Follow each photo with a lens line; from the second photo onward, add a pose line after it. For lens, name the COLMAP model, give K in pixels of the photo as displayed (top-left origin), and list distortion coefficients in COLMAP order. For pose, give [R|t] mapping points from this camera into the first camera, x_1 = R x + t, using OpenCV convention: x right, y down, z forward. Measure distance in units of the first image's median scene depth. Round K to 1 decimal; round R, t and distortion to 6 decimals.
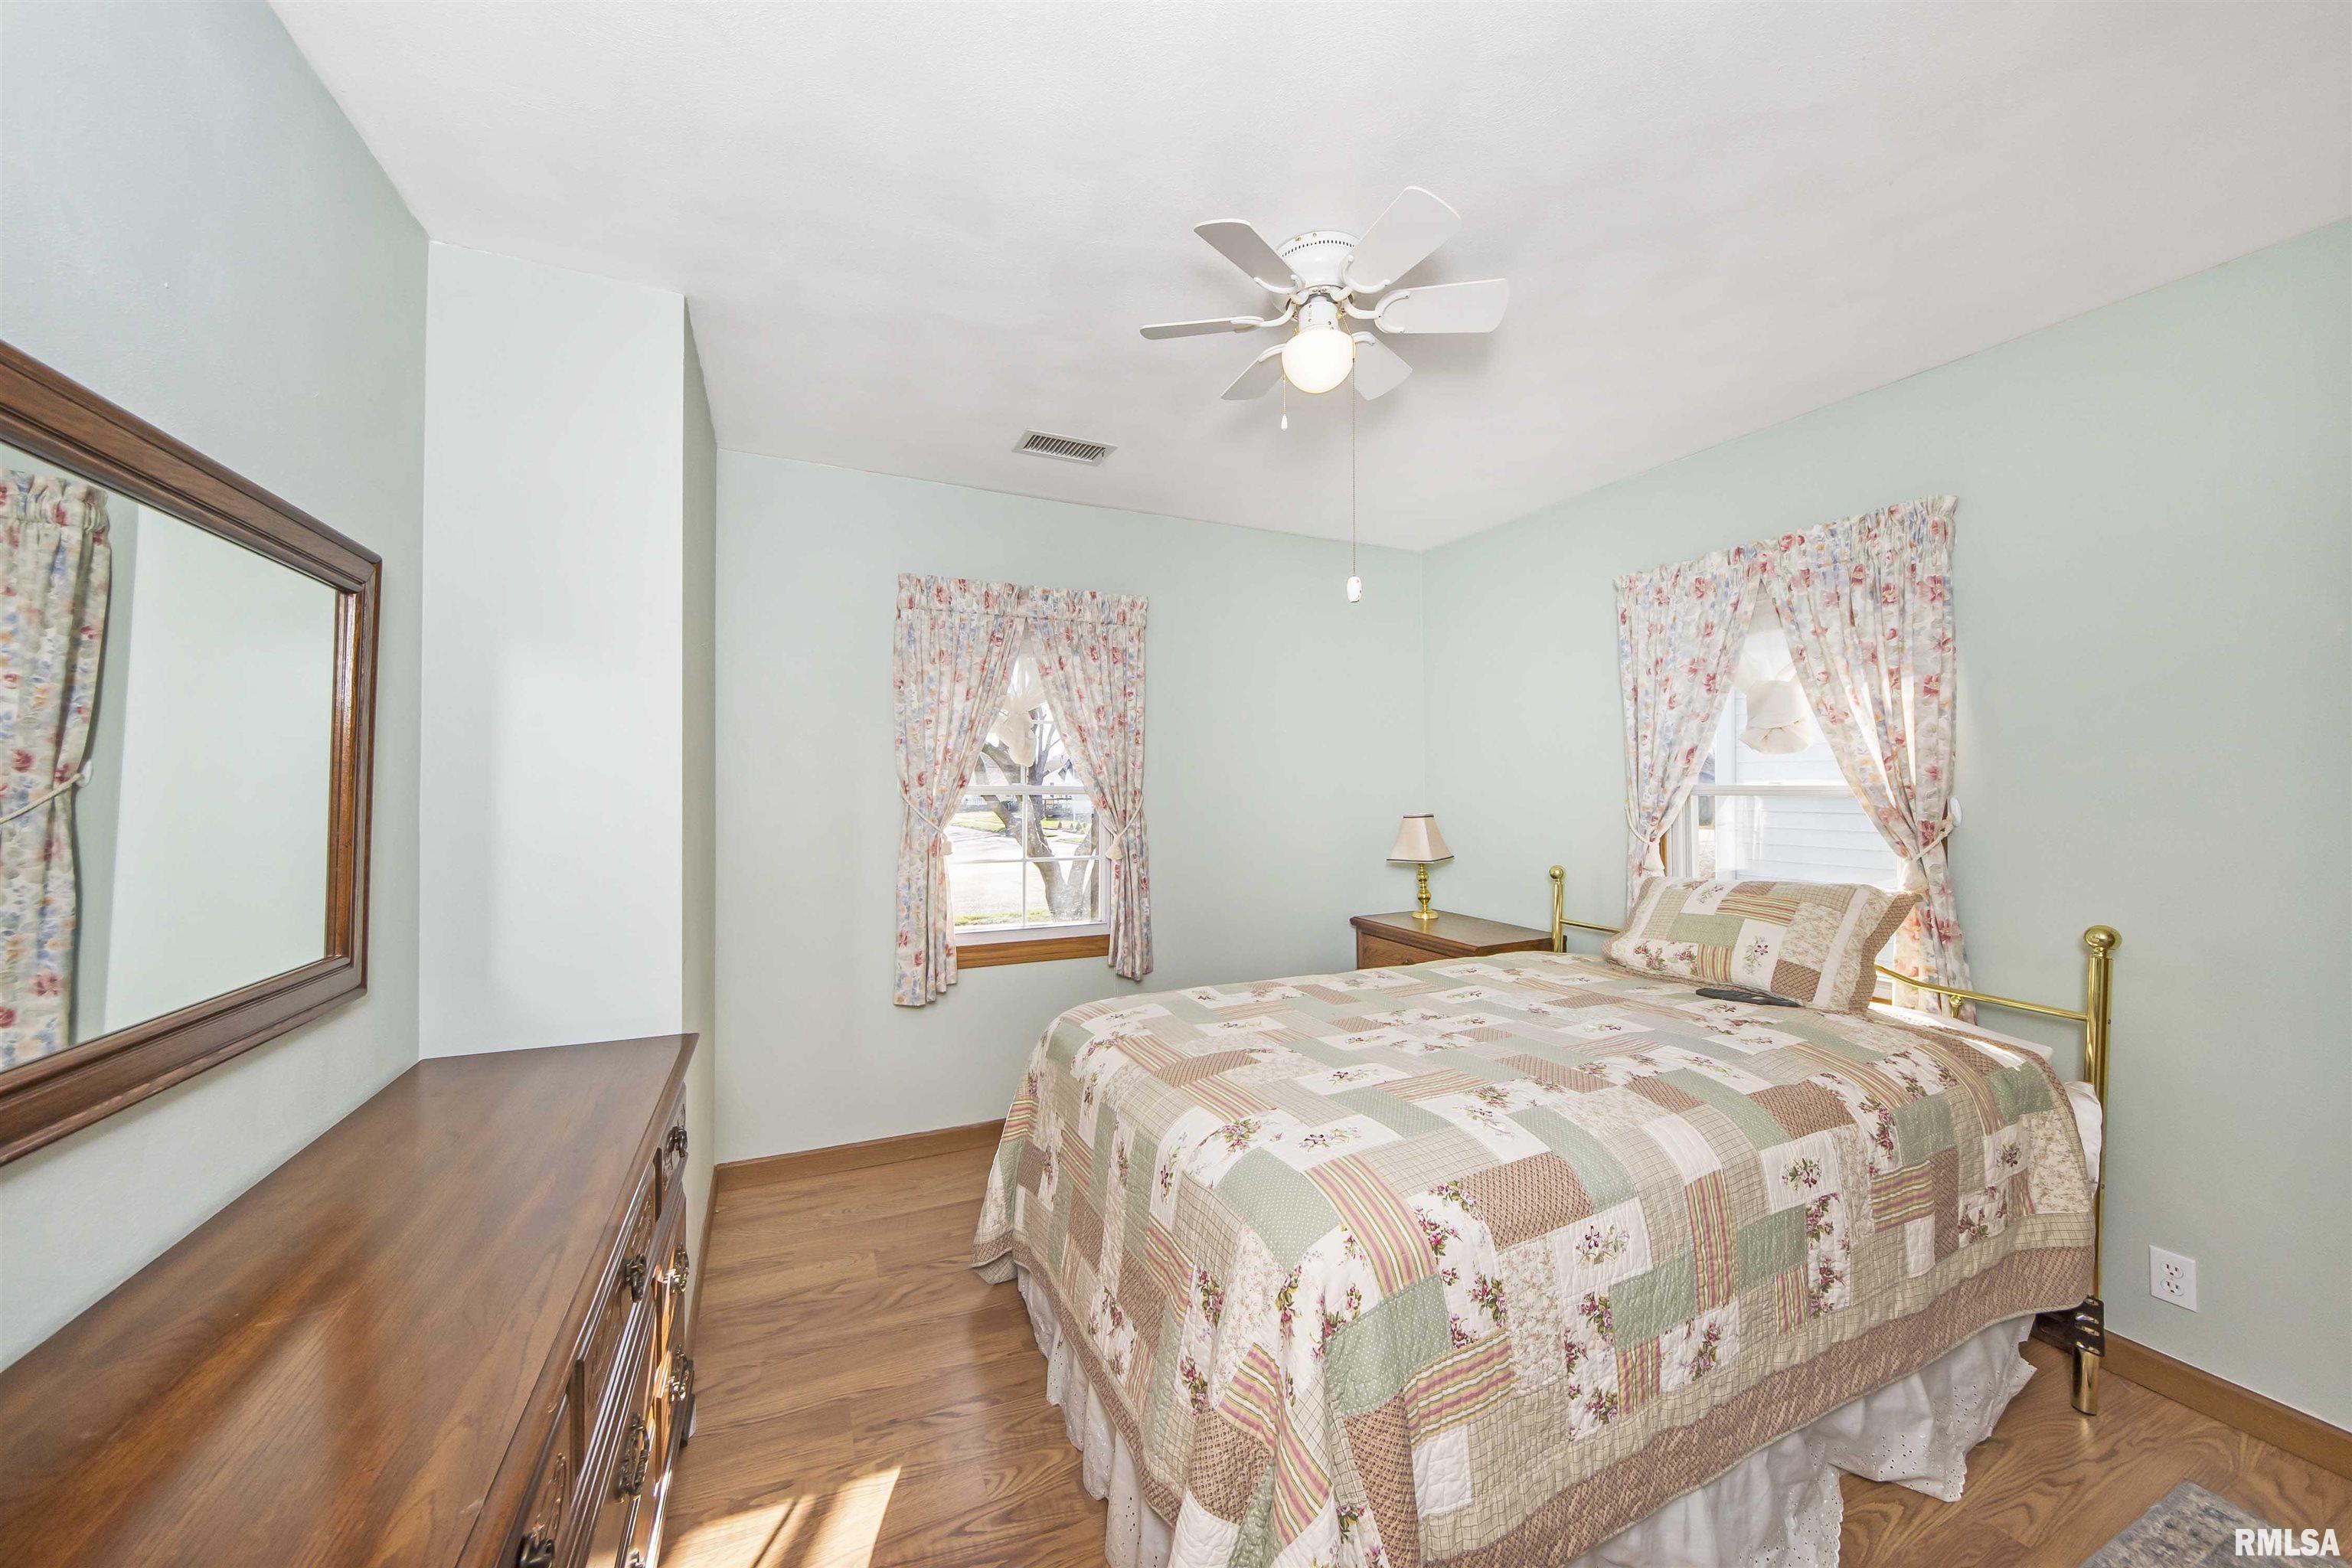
lens RADIAL K [[853.7, 0, 1172.6], [0, 853.7, 775.9], [0, 0, 1]] dist [0.004867, -0.001524]
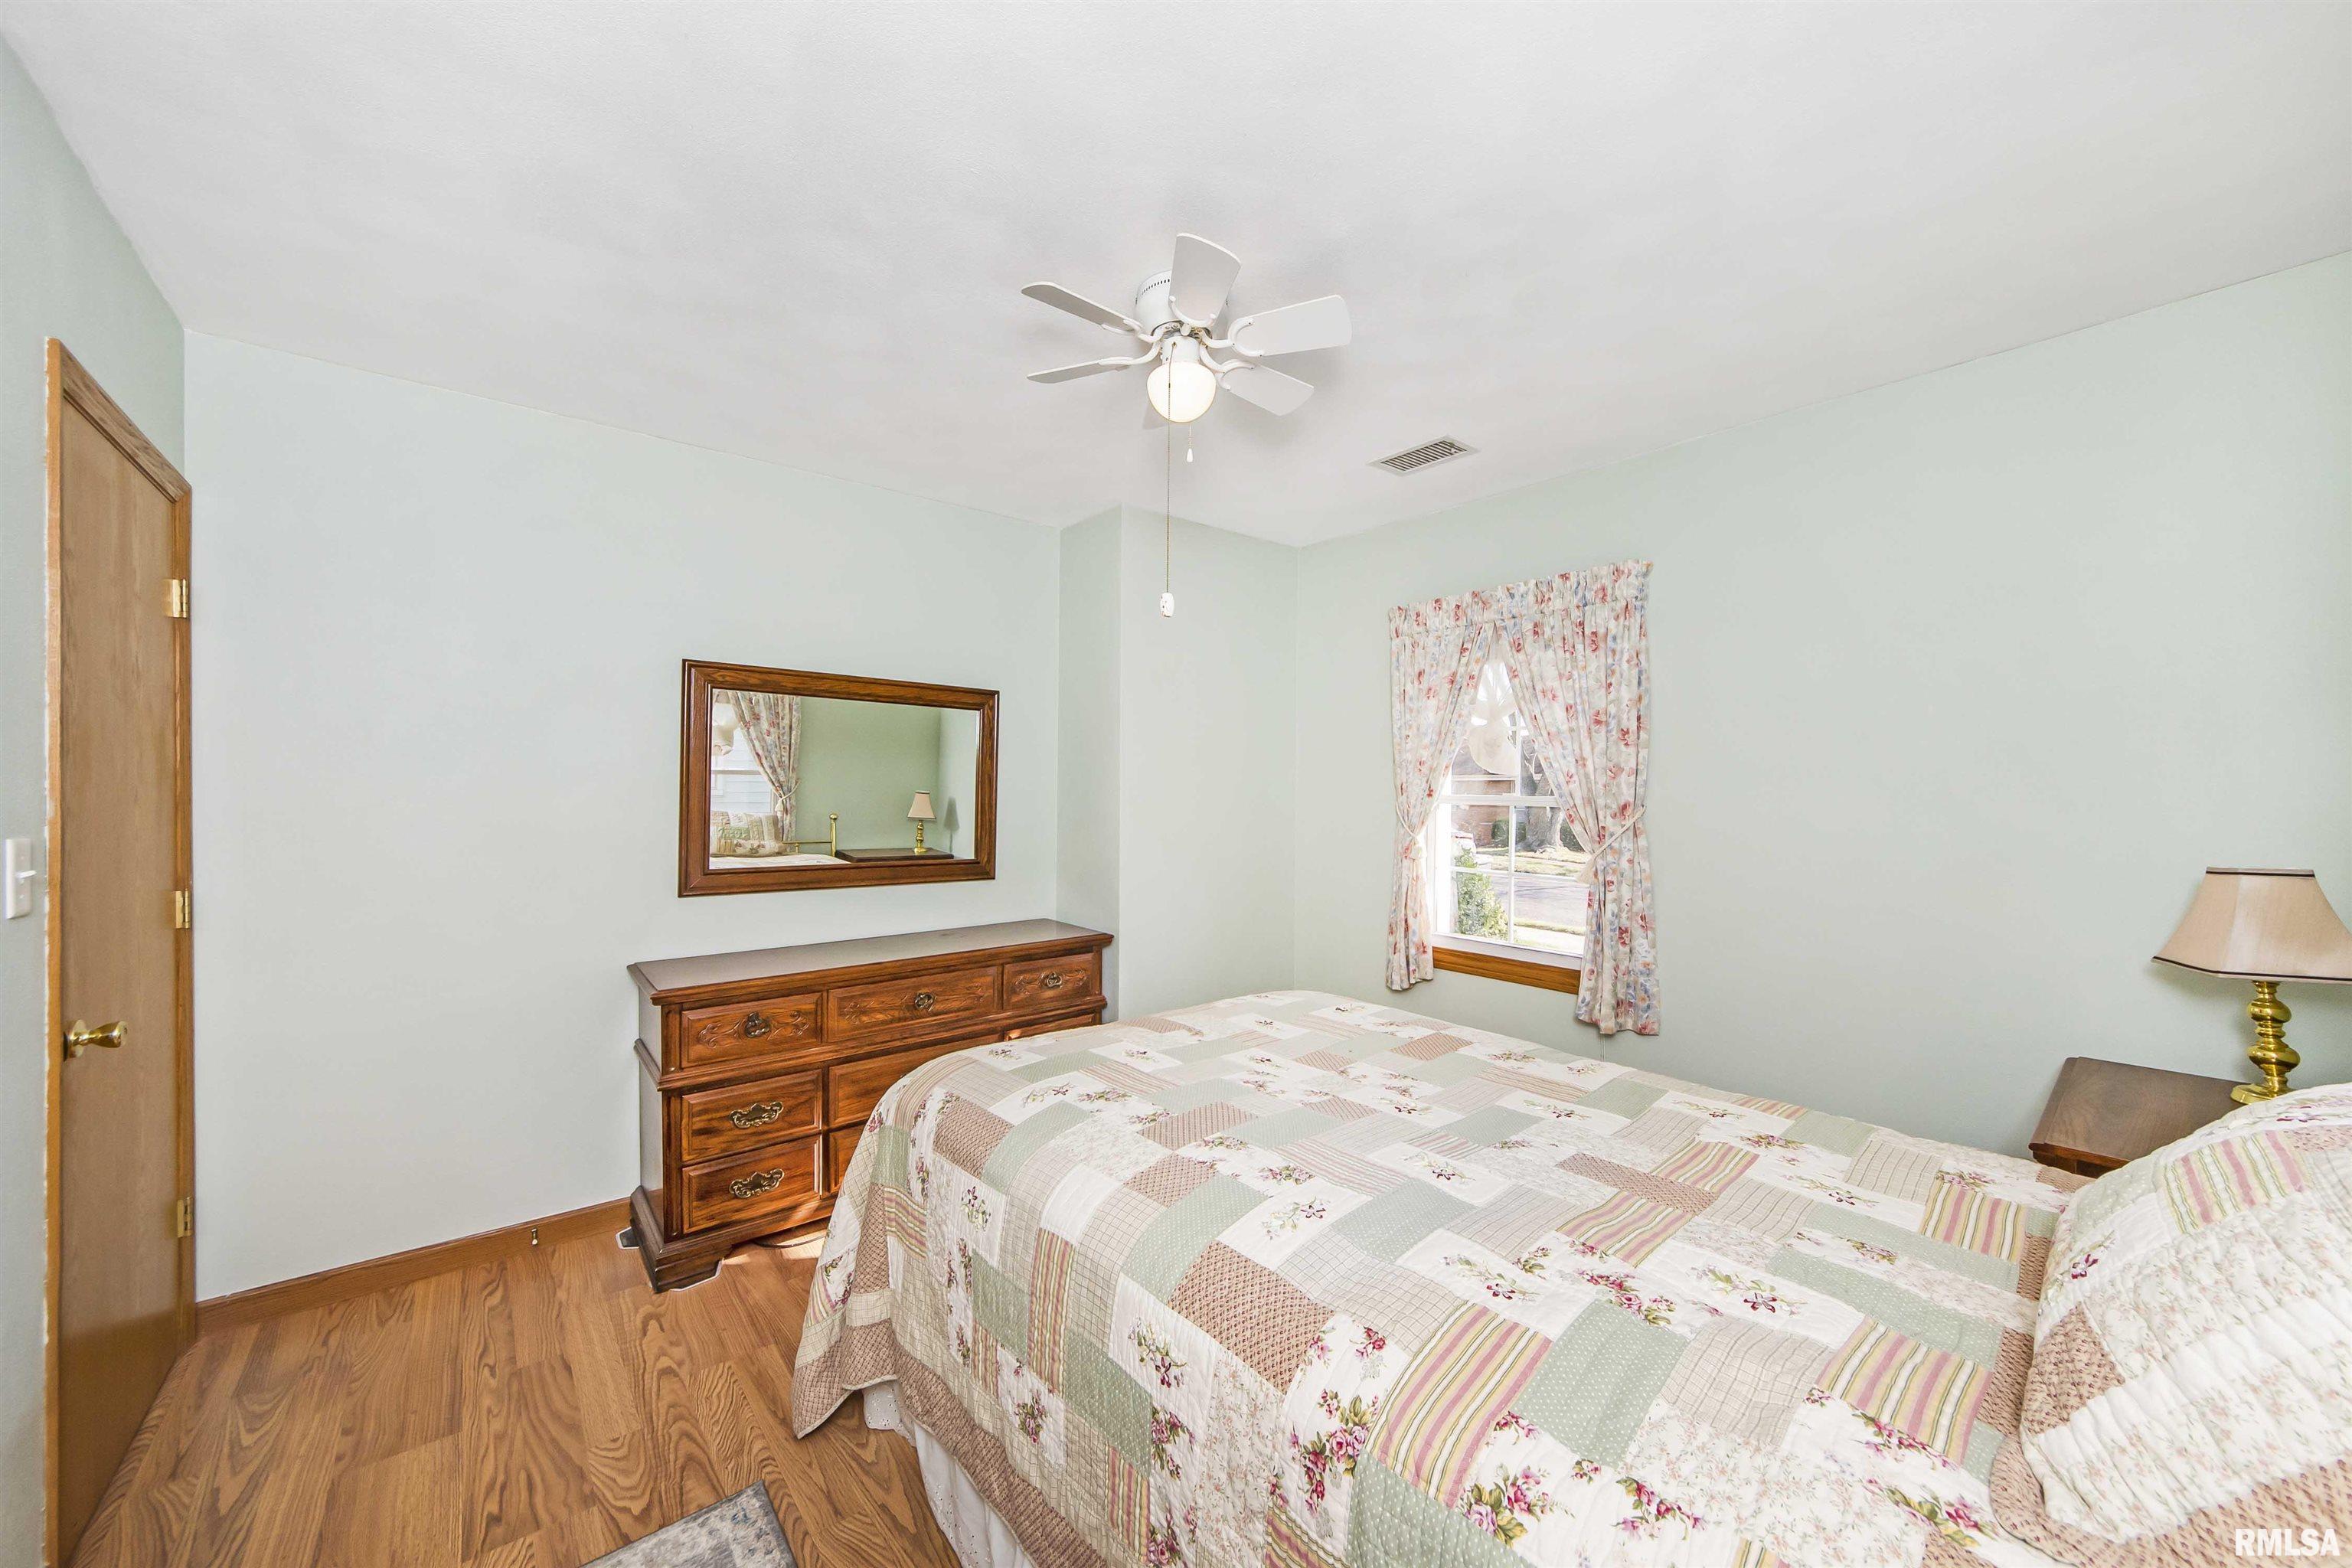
lens RADIAL K [[853.7, 0, 1164.2], [0, 853.7, 791.1], [0, 0, 1]] dist [0.004867, -0.001524]
pose [[0.245808, 0.000306, -0.969319, 0.707182], [-0.001759, 0.999998, -0.000130, 0.007727], [0.969317, 0.001737, 0.245808, 0.423190]]
